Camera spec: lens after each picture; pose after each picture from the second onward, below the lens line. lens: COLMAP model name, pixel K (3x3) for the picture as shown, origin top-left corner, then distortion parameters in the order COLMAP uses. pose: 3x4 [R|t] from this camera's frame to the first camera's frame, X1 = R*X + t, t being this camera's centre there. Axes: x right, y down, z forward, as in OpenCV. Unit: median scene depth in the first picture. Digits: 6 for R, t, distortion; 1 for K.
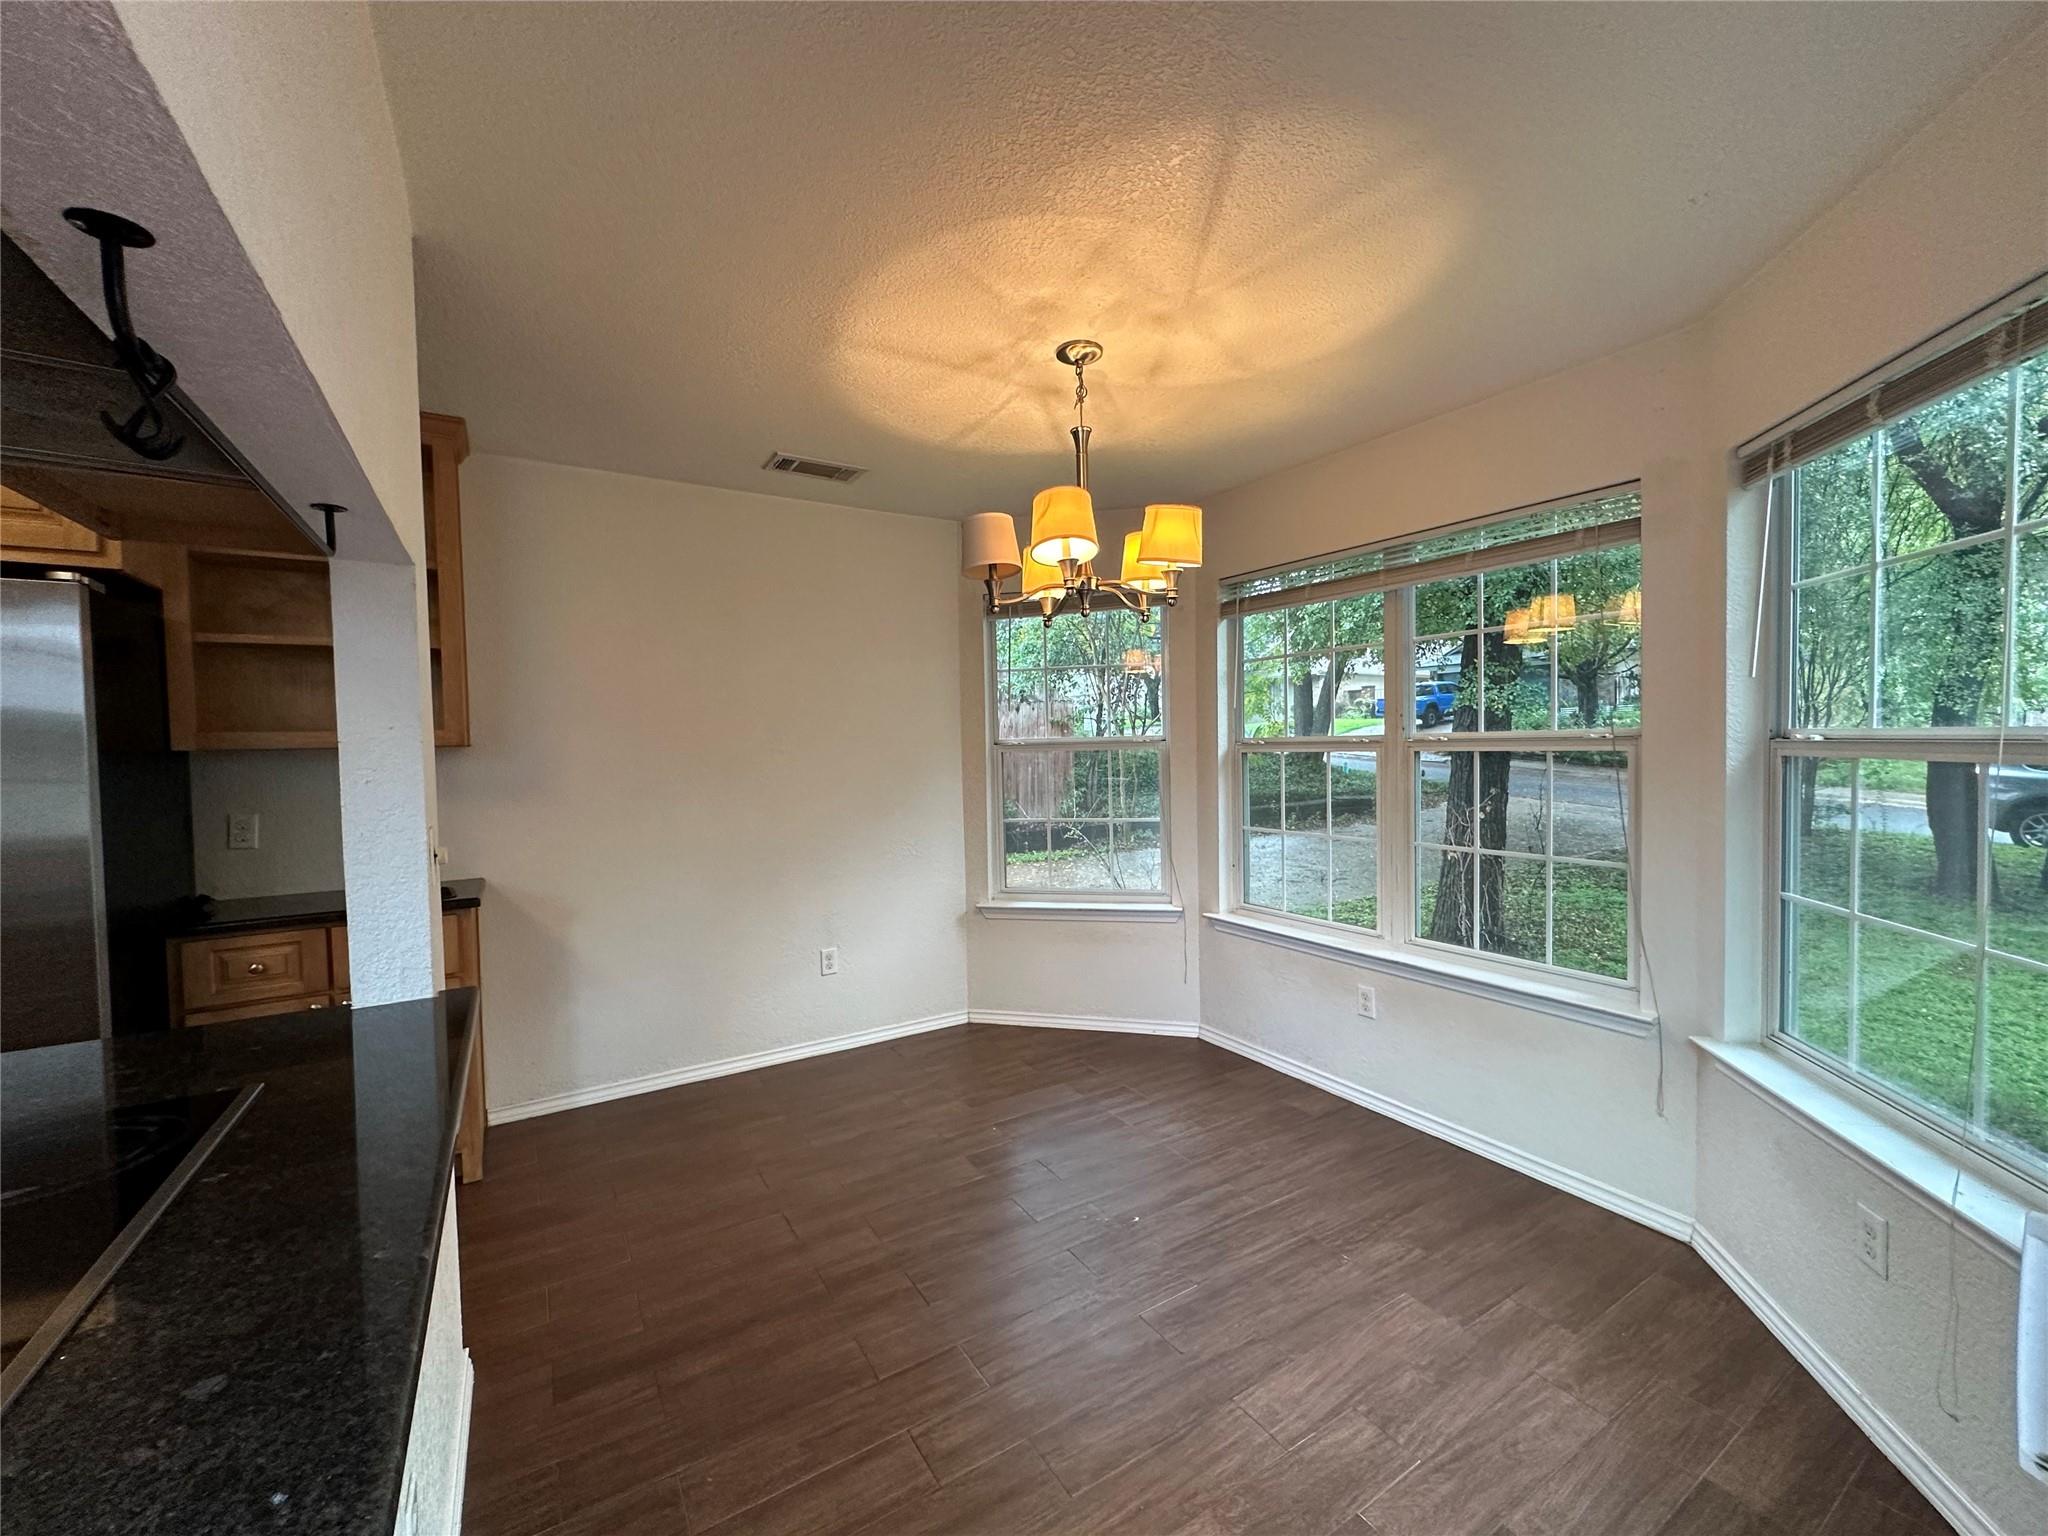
lens RADIAL K [[817.4, 0, 1026.4], [0, 817.4, 768.4], [0, 0, 1]] dist [0.002636, 0.000203]
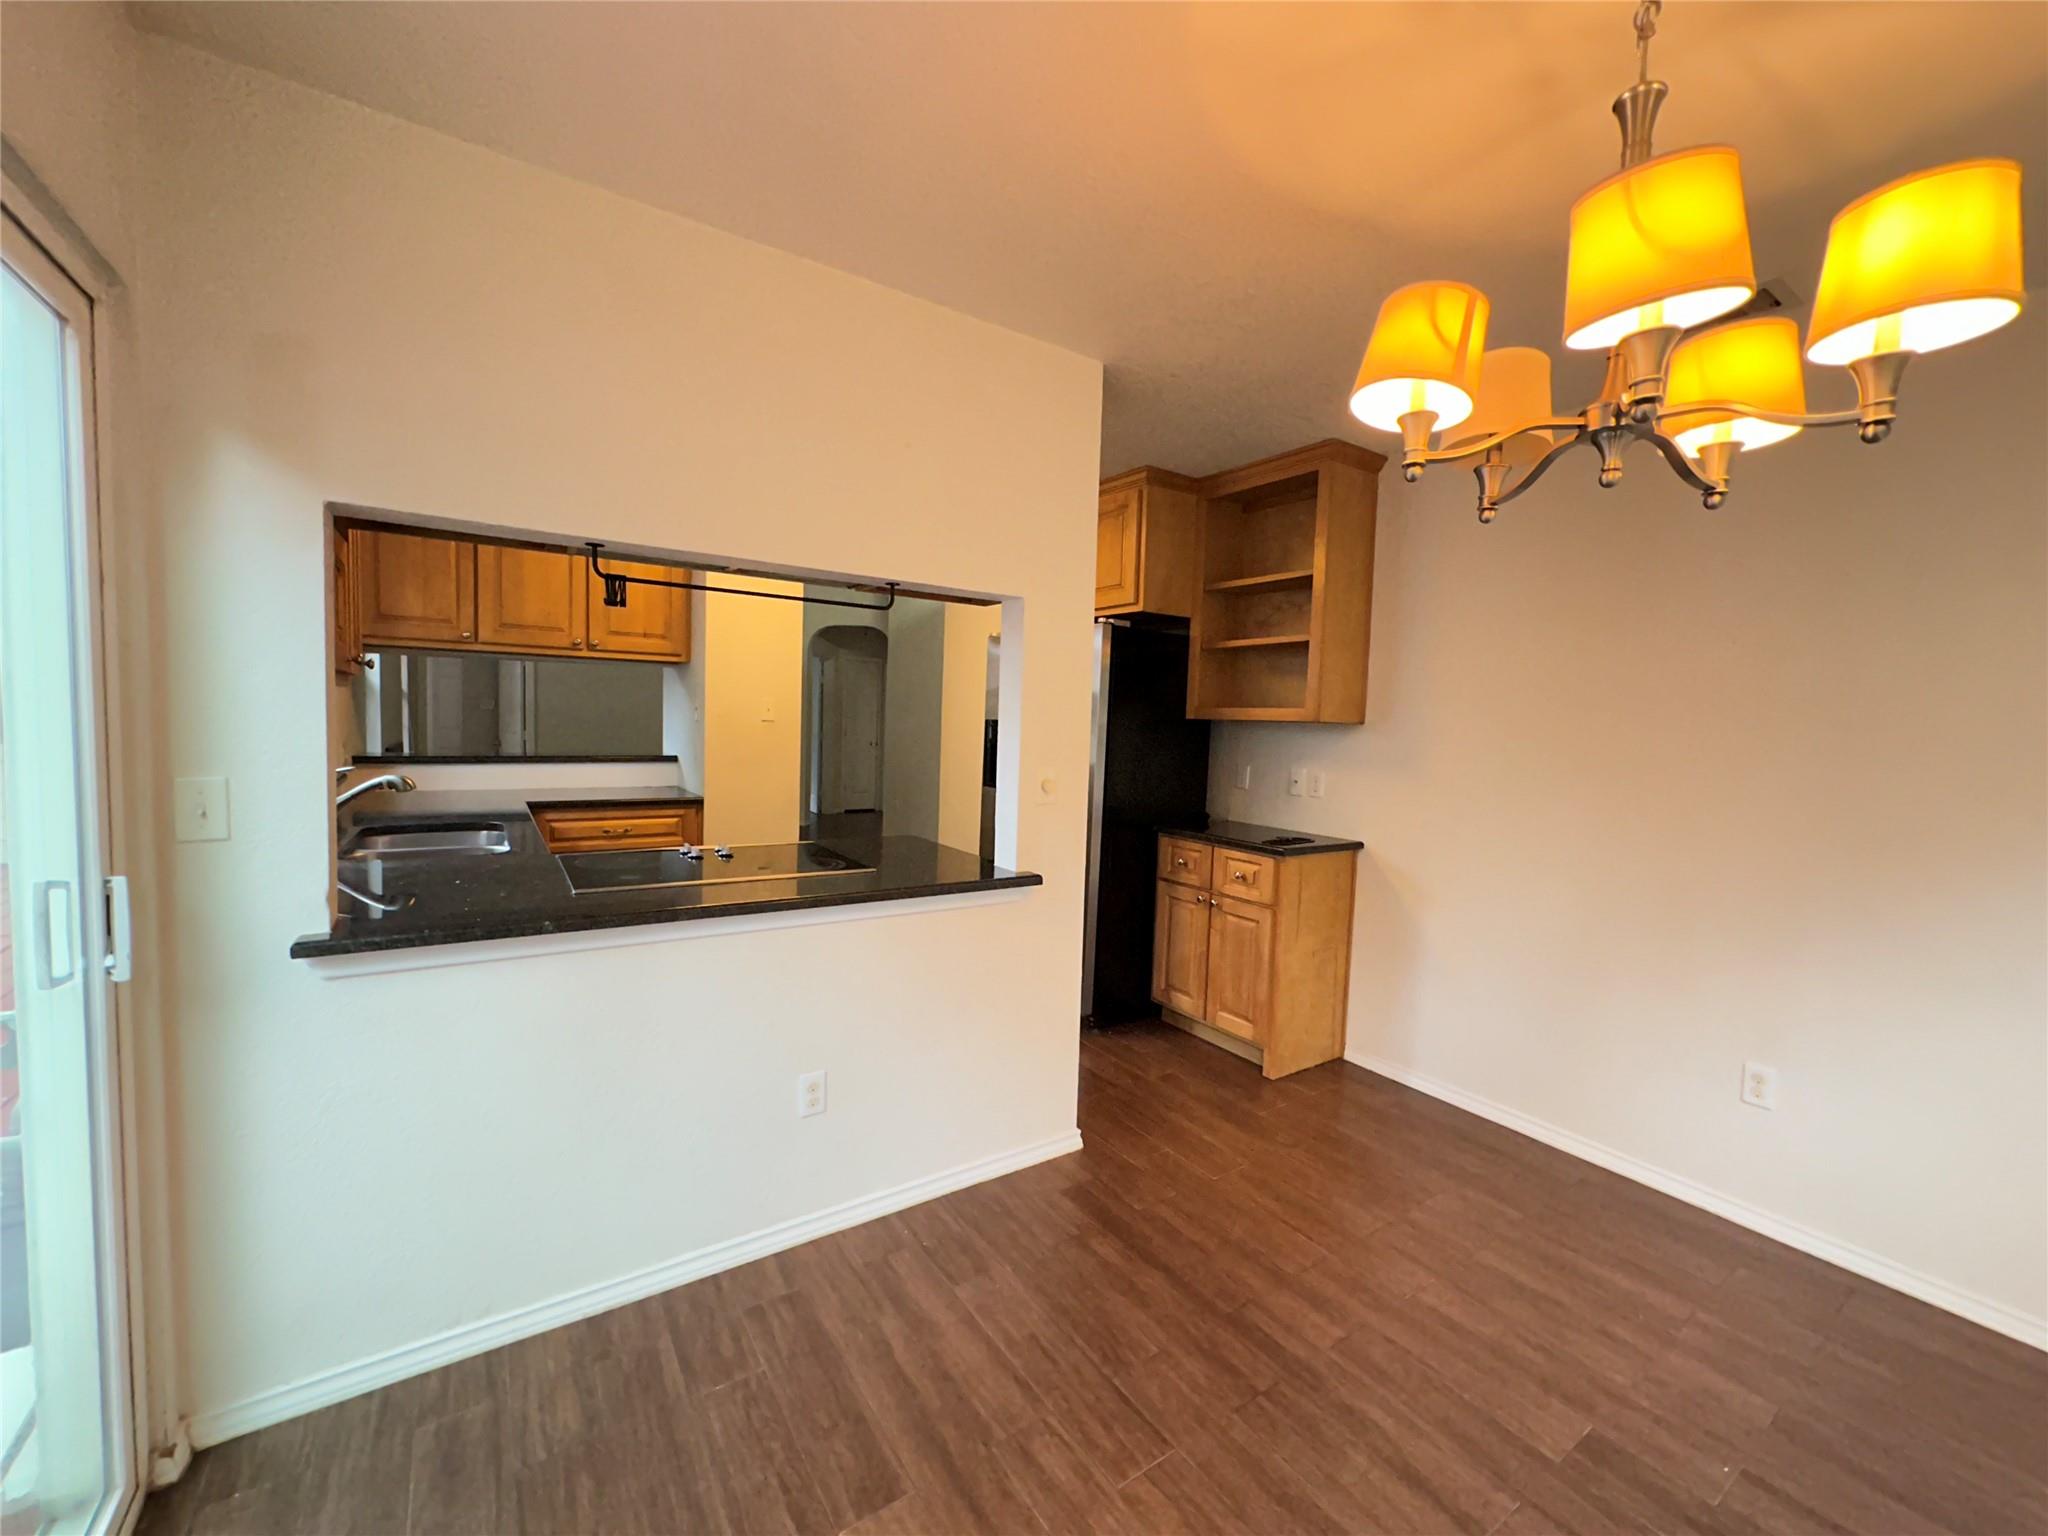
lens RADIAL K [[817.4, 0, 1017.2], [0, 817.4, 766.3], [0, 0, 1]] dist [0.002636, 0.000203]
pose [[0.032469, 0.077643, -0.996452, 0.522713], [-0.069718, 0.994725, 0.075237, -0.024116], [0.997038, 0.067028, 0.037711, 0.585131]]
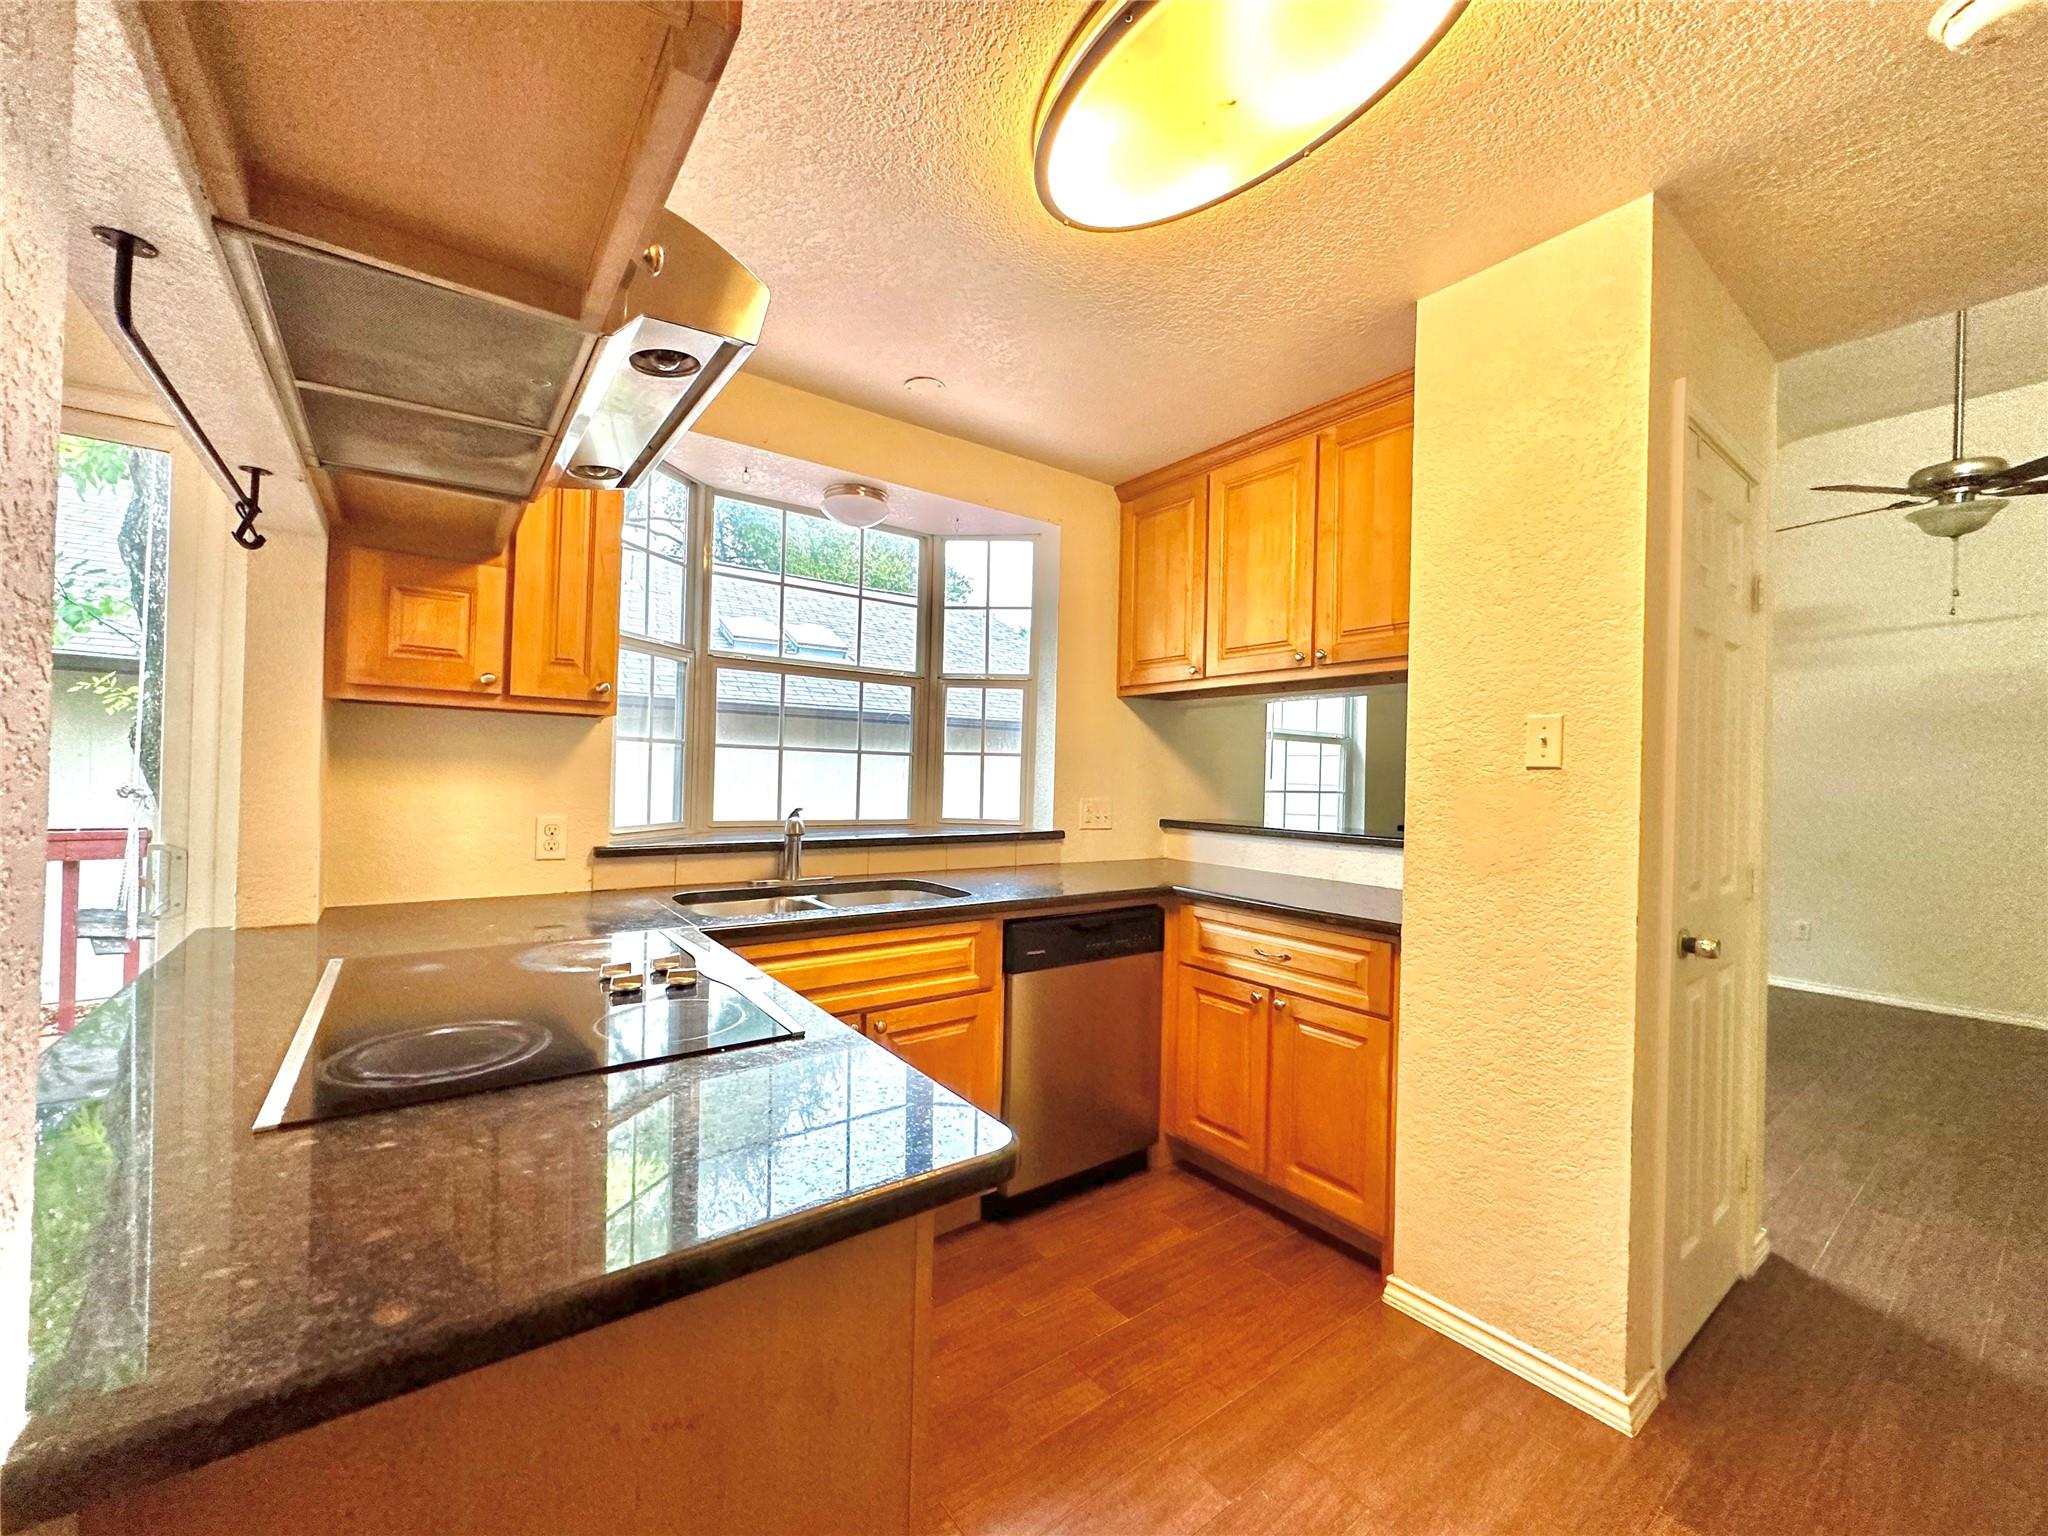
lens RADIAL K [[817.4, 0, 1018.6], [0, 817.4, 771.0], [0, 0, 1]] dist [0.002636, 0.000203]
pose [[-0.996806, -0.006742, -0.079571, -0.678135], [-0.009396, 0.999410, 0.033026, 0.029882], [0.079302, 0.033668, -0.996282, 0.795435]]
